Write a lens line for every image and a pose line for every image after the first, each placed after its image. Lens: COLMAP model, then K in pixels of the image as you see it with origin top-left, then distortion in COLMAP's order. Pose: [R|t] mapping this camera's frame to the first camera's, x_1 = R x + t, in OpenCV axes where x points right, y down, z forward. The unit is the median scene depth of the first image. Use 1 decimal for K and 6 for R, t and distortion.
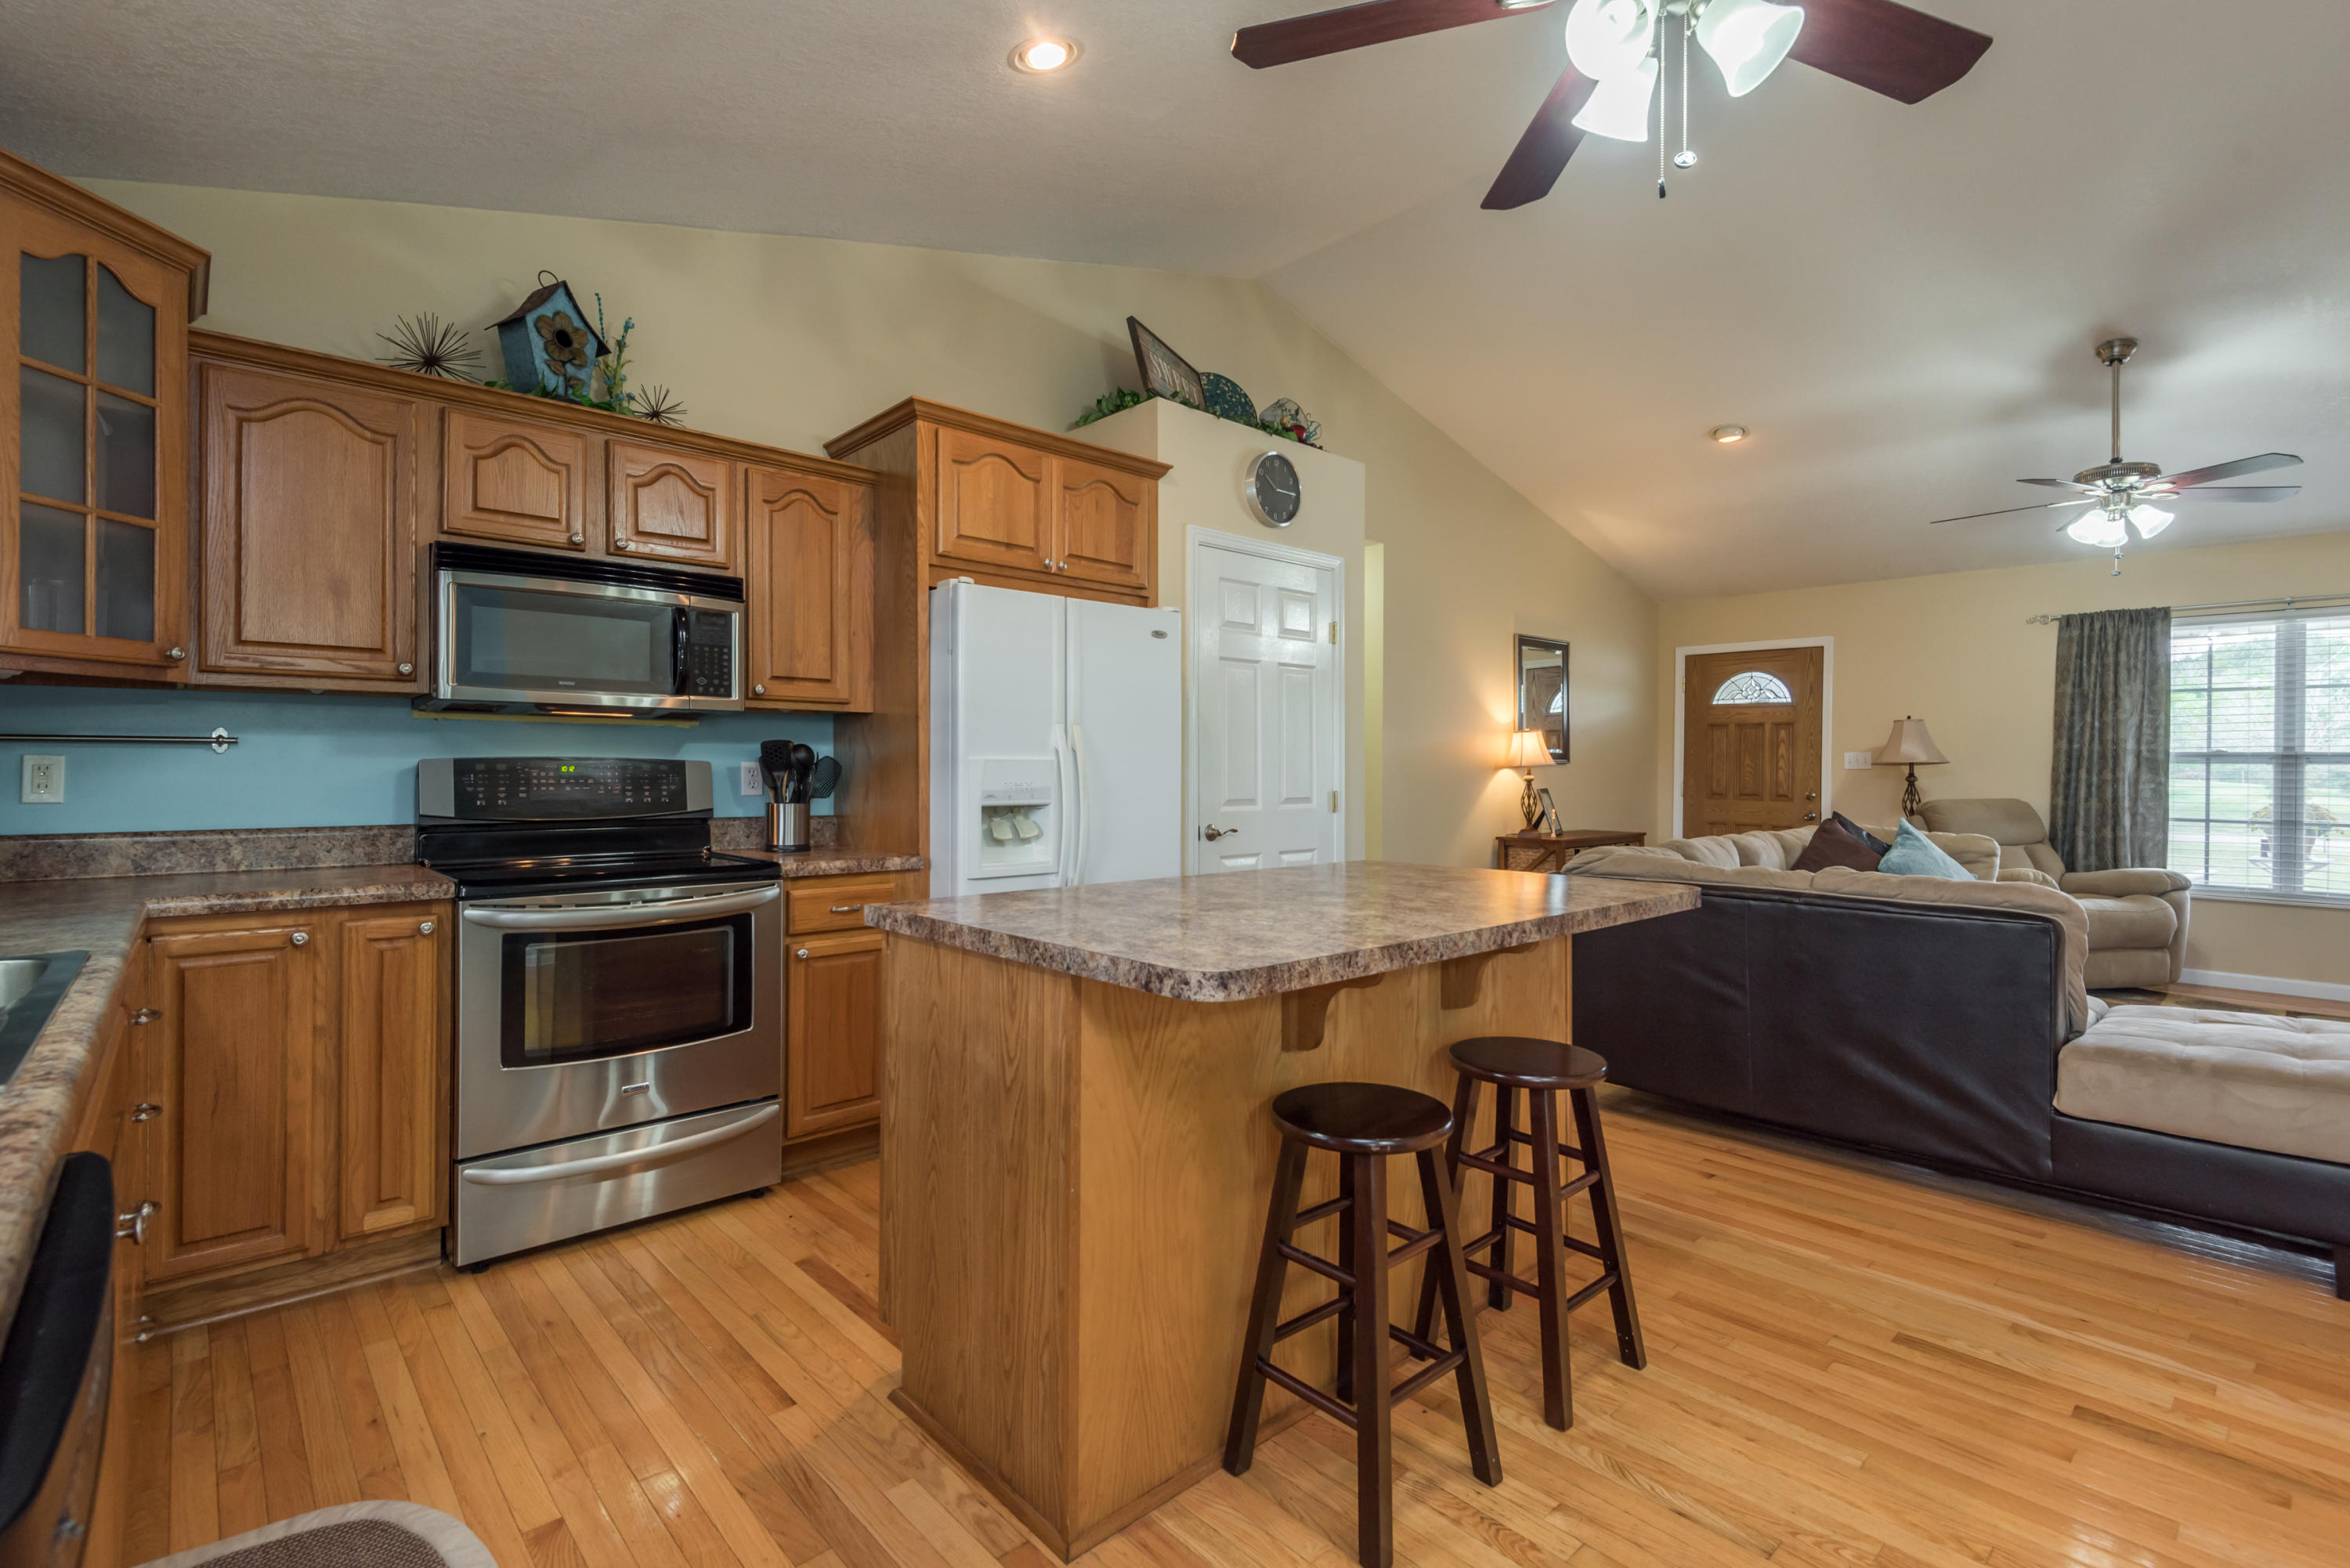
lens RADIAL K [[1059.0, 0, 1174.2], [0, 1059.0, 772.1], [0, 0, 1]] dist [0.025493, -0.014939]
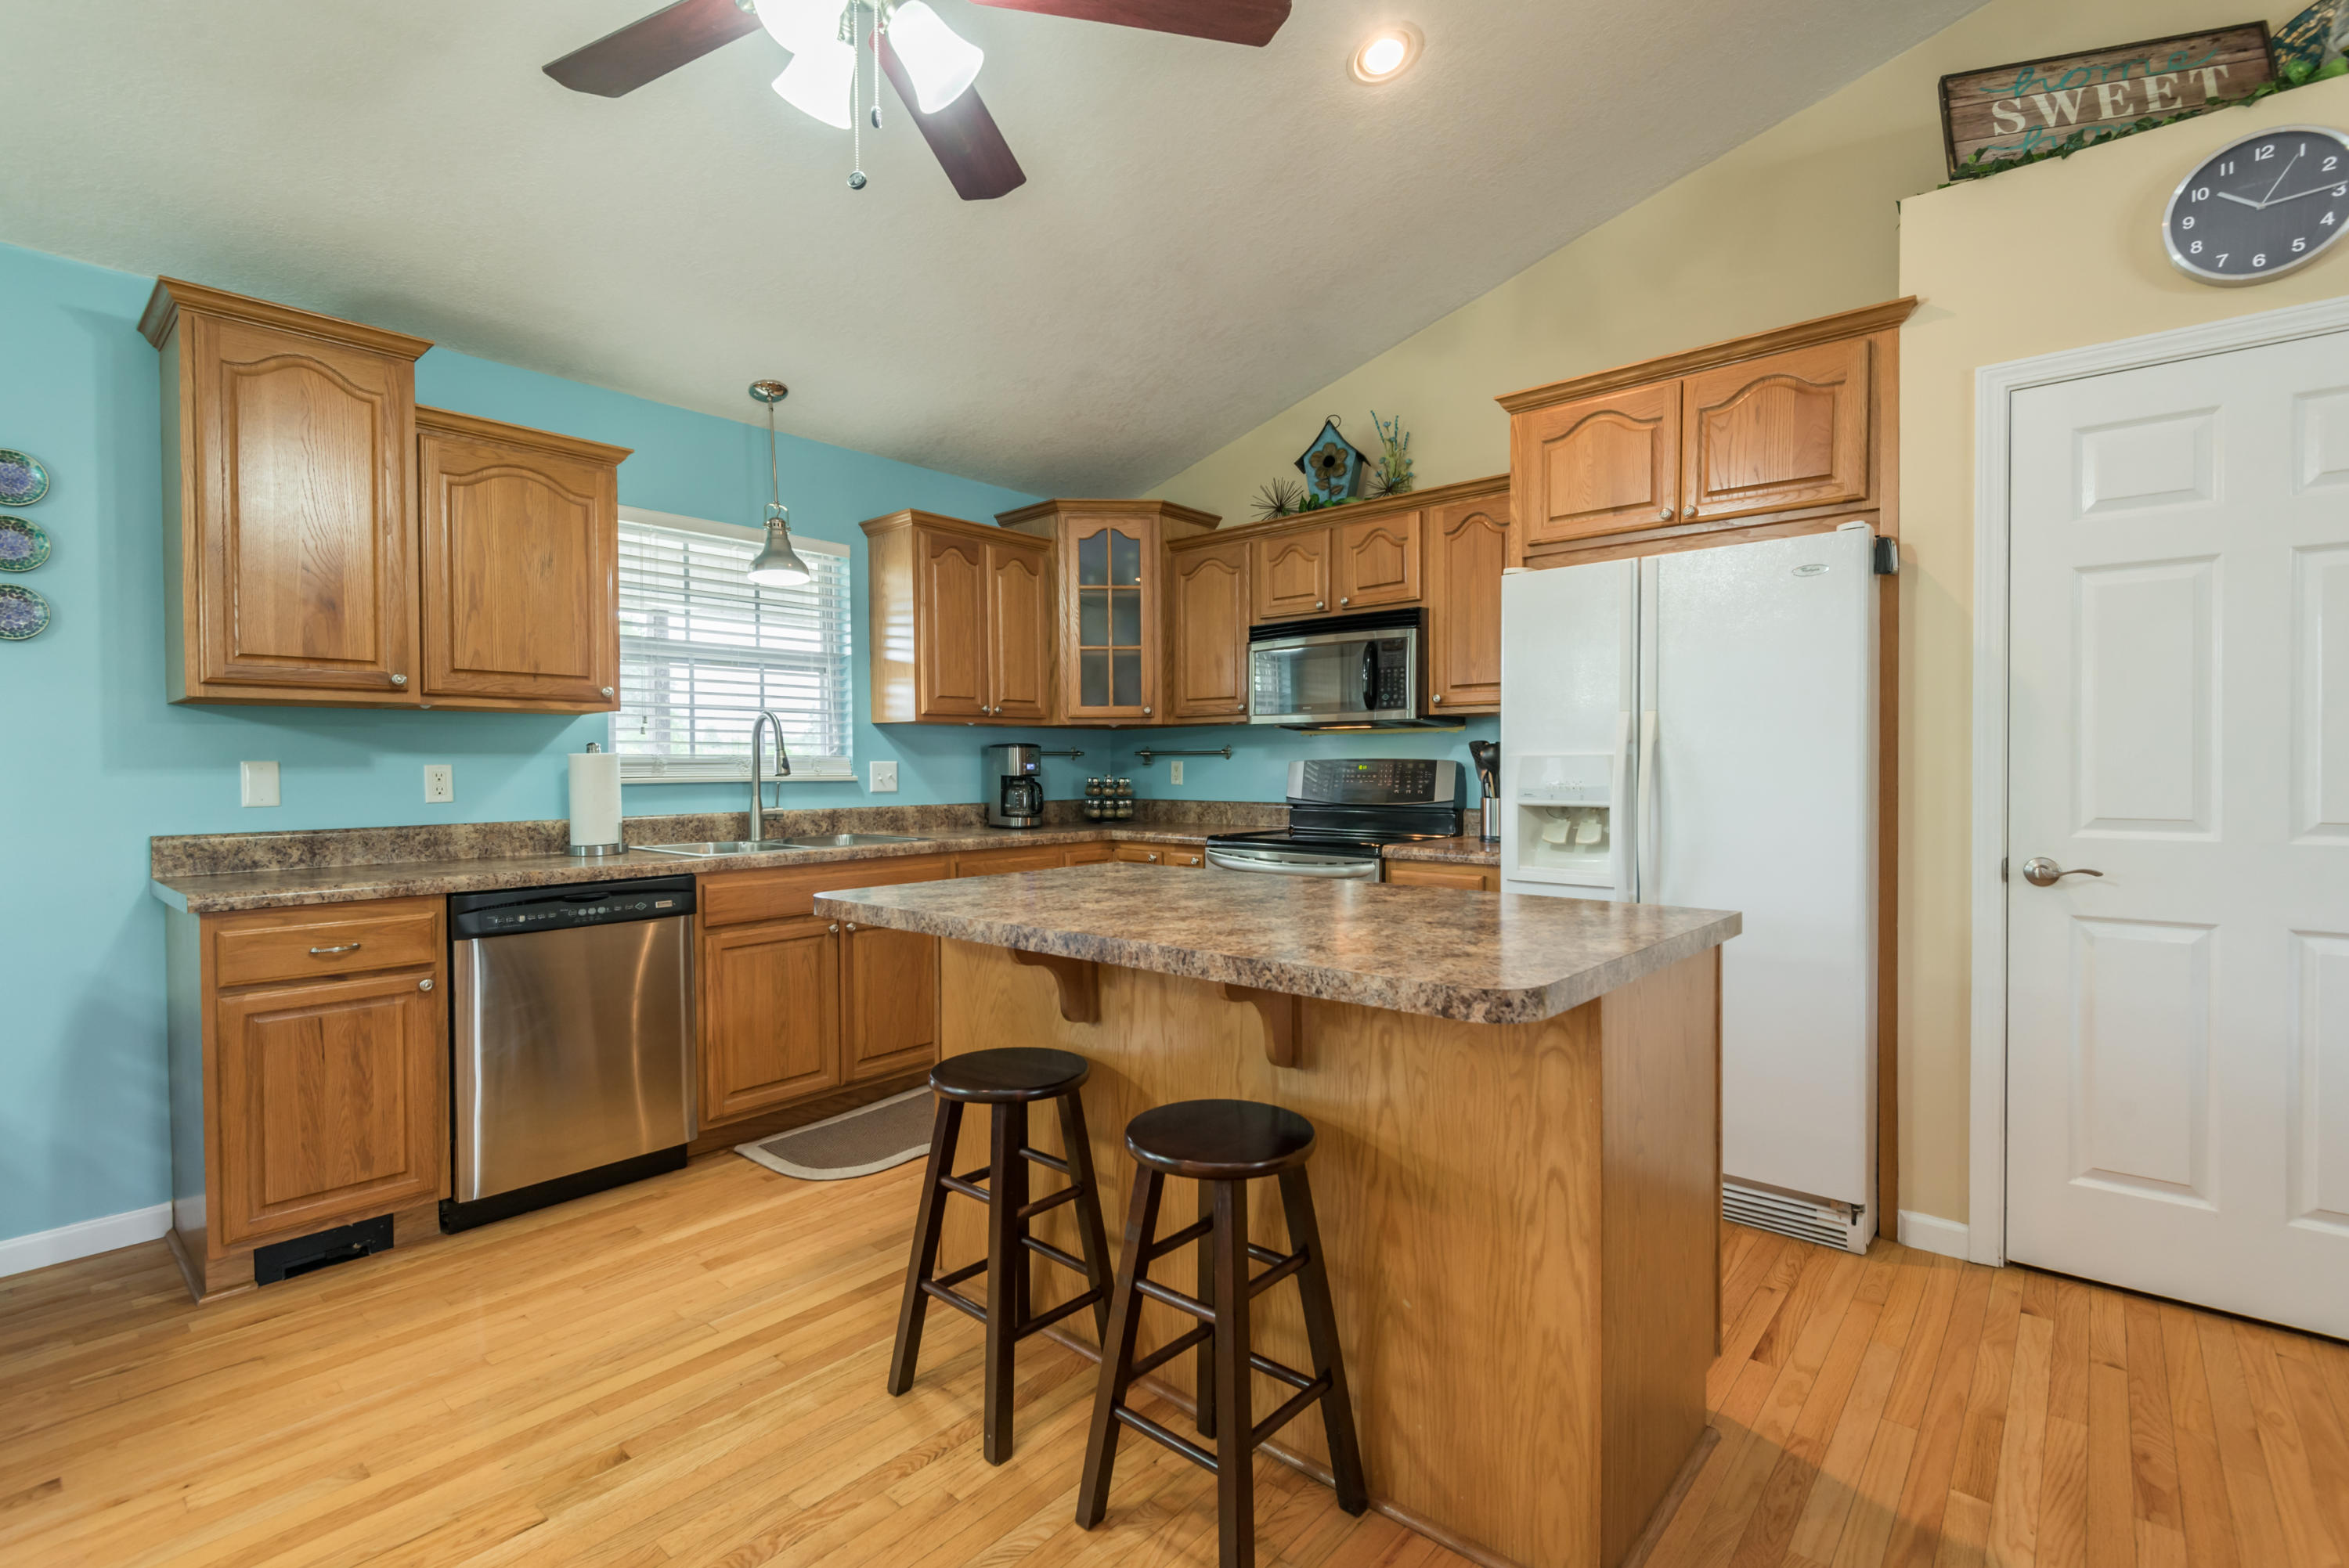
lens RADIAL K [[1058.5, 0, 1172.9], [0, 1058.5, 781.2], [0, 0, 1]] dist [0.025493, -0.014939]
pose [[0.118186, 0.010435, -0.992937, 0.695052], [0.001688, 0.999941, 0.010709, -0.000286], [0.992990, -0.002942, 0.118161, 0.548296]]
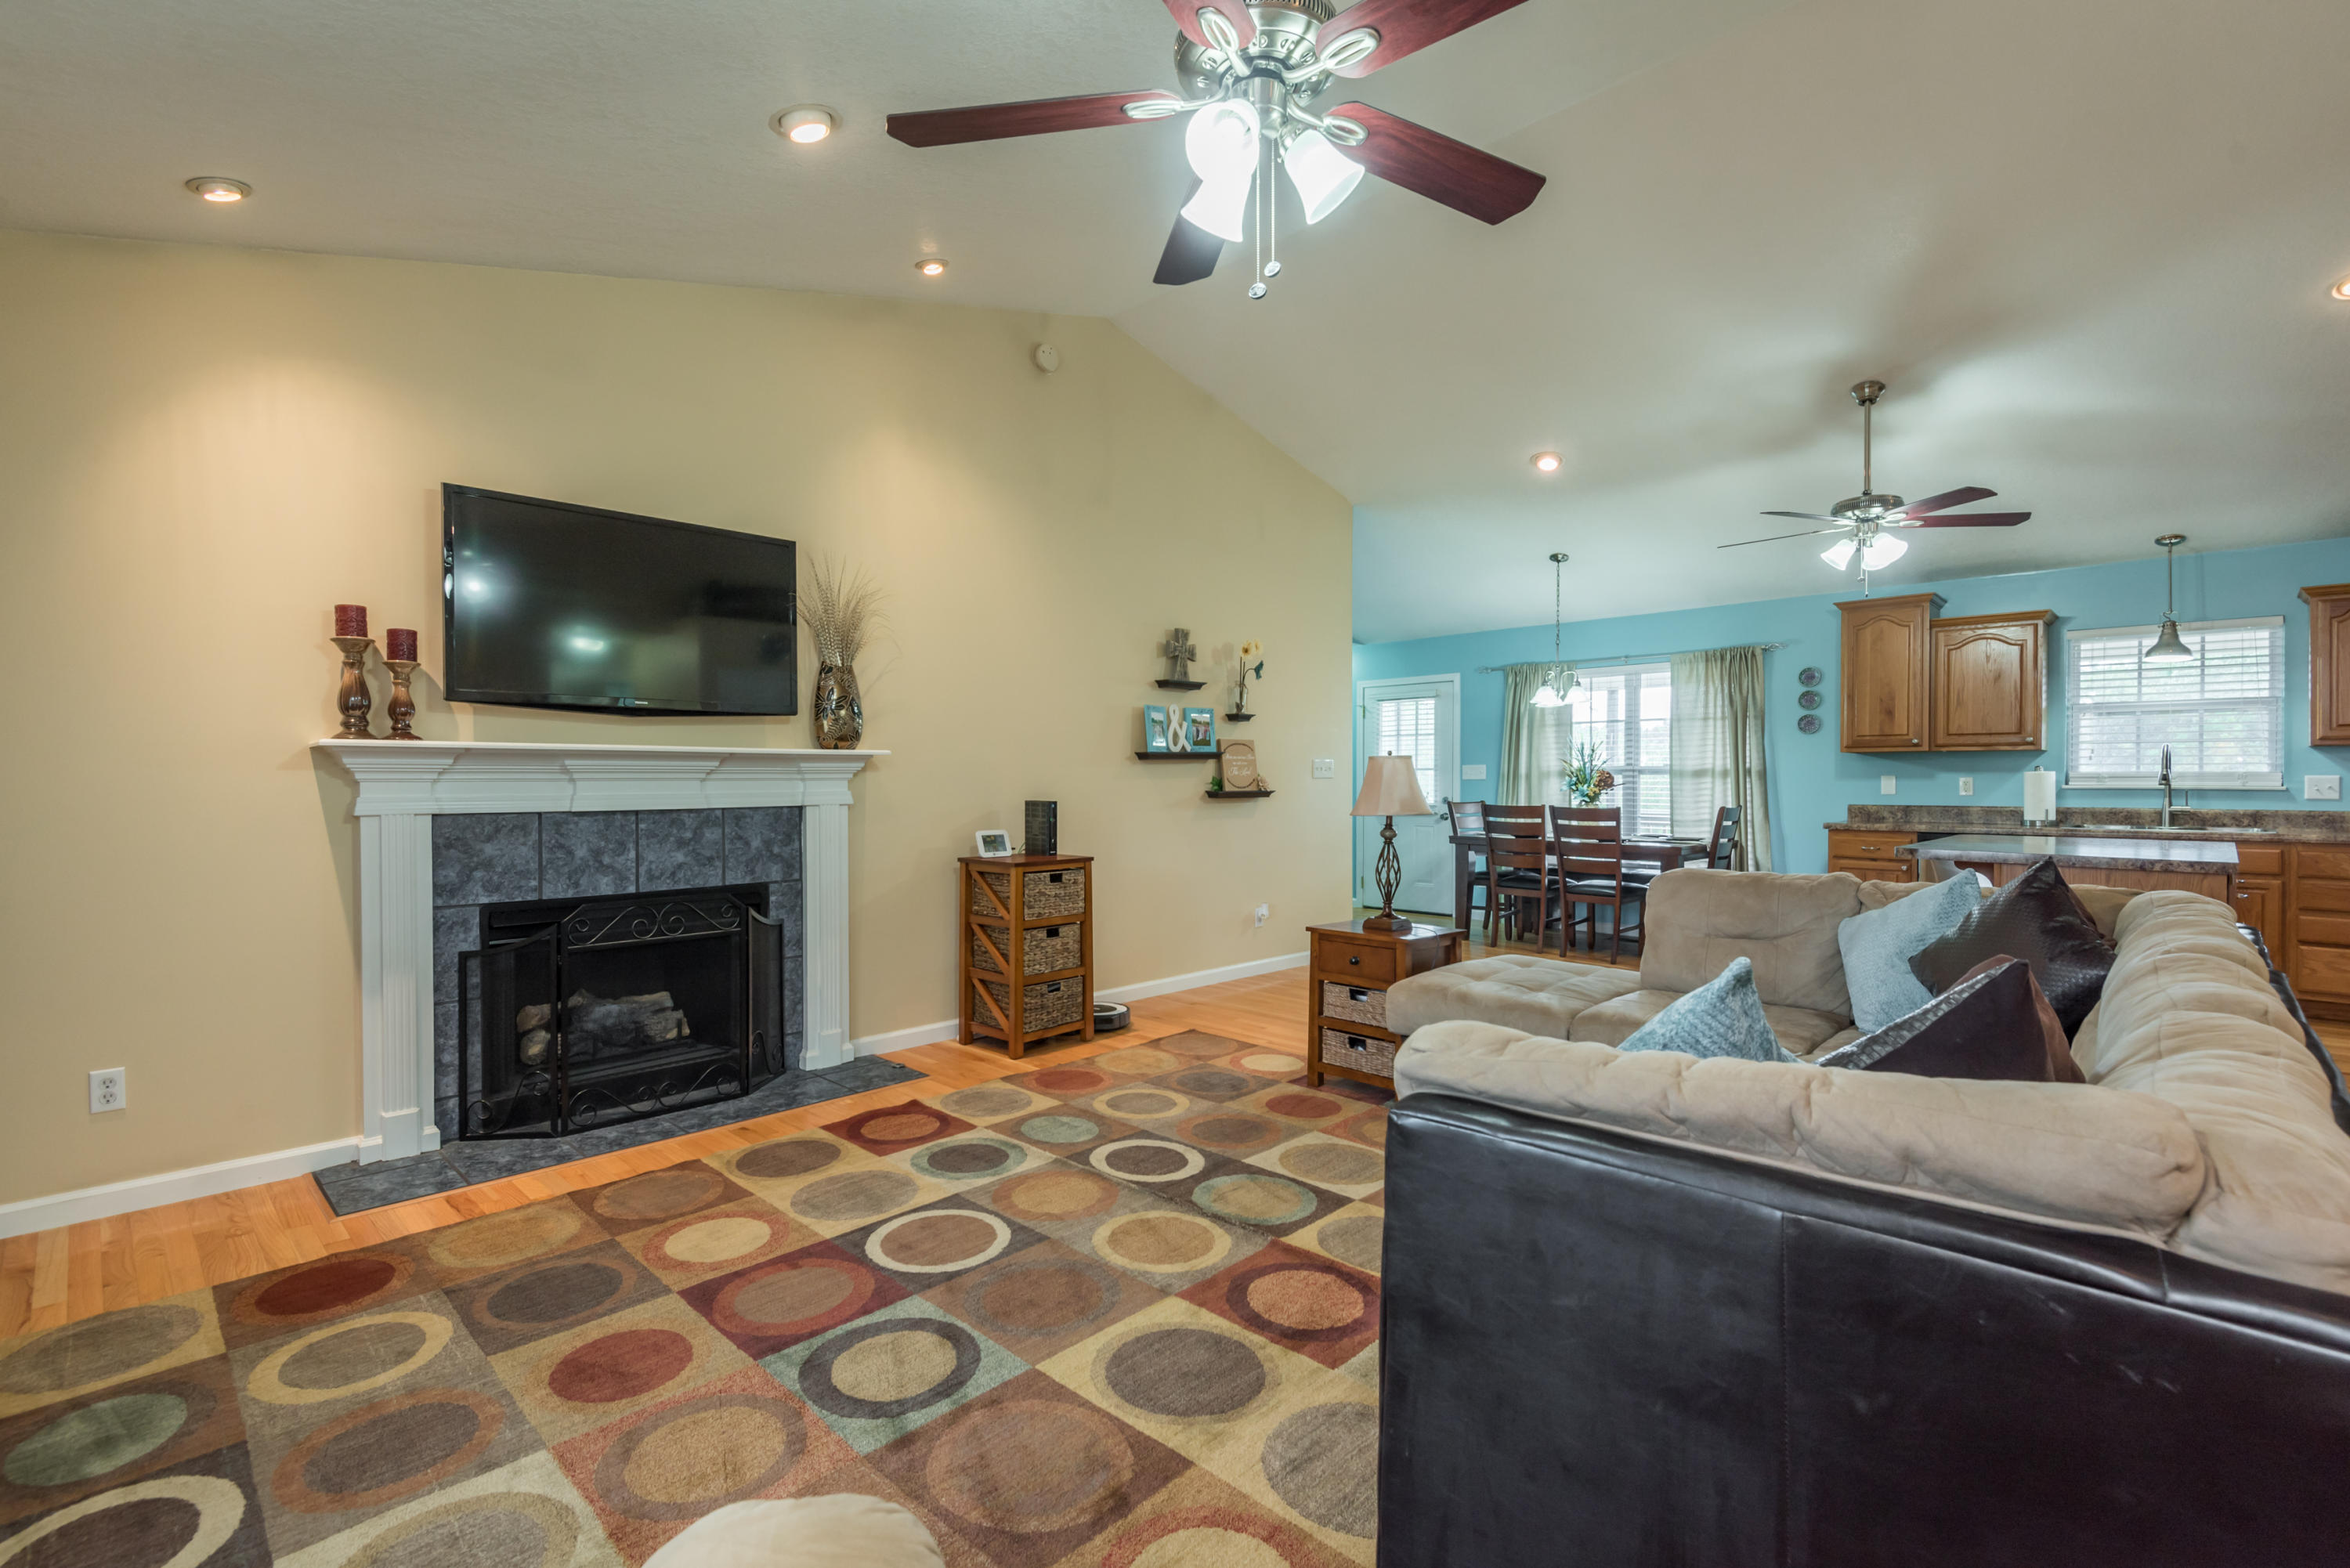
lens RADIAL K [[1059.0, 0, 1173.8], [0, 1059.0, 788.3], [0, 0, 1]] dist [0.025493, -0.014939]
pose [[-0.997973, -0.004724, -0.063466, 1.263183], [-0.005618, 0.999887, 0.013928, -0.004615], [0.063393, 0.014256, -0.997887, 1.887354]]
